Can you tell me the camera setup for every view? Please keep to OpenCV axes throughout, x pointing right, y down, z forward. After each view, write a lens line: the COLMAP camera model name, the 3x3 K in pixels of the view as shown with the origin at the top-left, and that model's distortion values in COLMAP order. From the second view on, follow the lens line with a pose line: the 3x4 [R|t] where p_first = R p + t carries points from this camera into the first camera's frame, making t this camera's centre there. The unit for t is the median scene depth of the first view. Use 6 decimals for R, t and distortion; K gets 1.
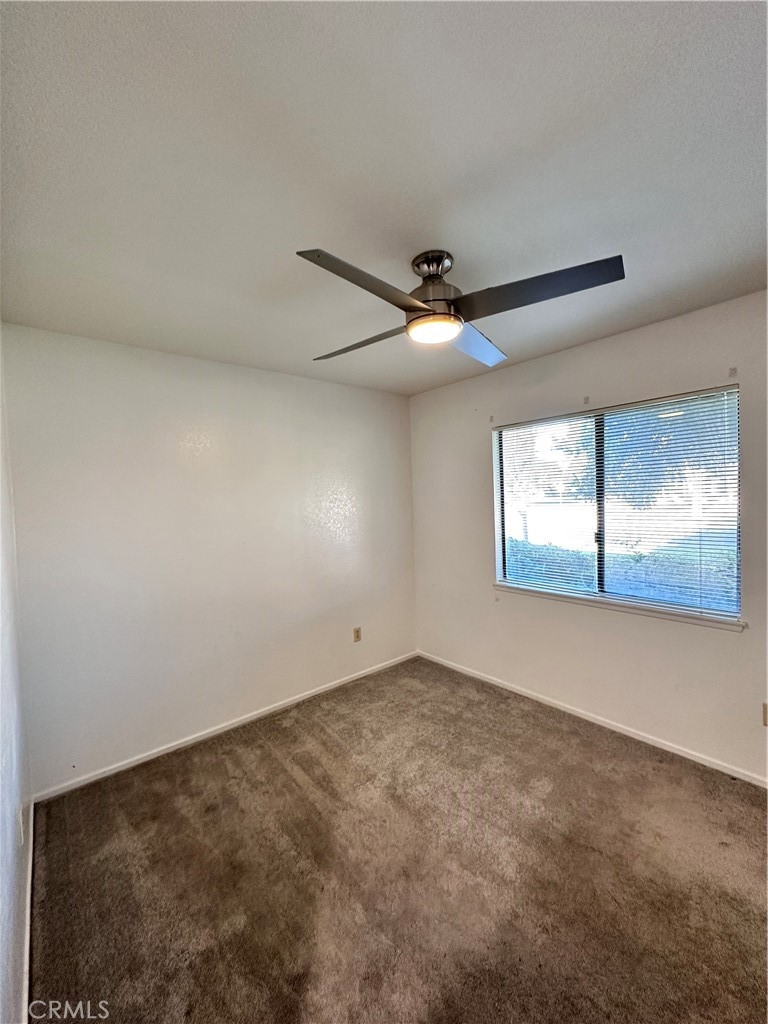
lens RADIAL K [[409.6, 0, 387.3], [0, 409.6, 509.8], [0, 0, 1]] dist [-0.005812, 0.001613]
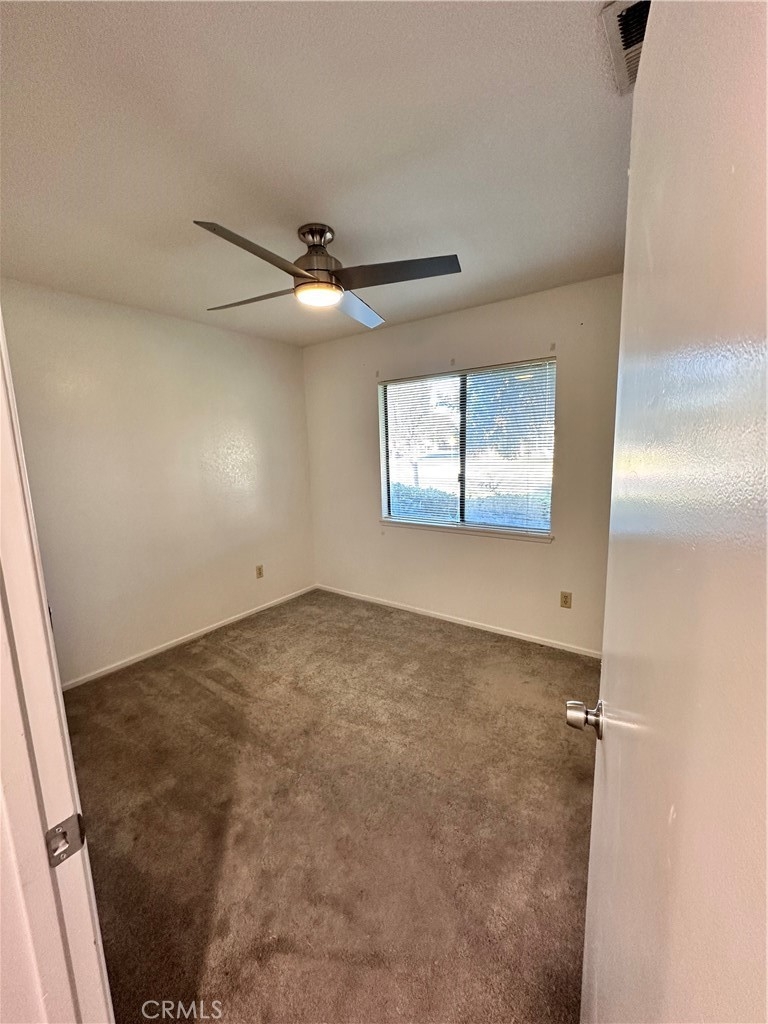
lens RADIAL K [[409.6, 0, 386.0], [0, 409.6, 511.4], [0, 0, 1]] dist [-0.005812, 0.001613]
pose [[0.972055, -0.029405, 0.232904, 0.007370], [0.001846, 0.993050, 0.117675, 0.026568], [-0.234746, -0.113957, 0.965354, -0.172594]]
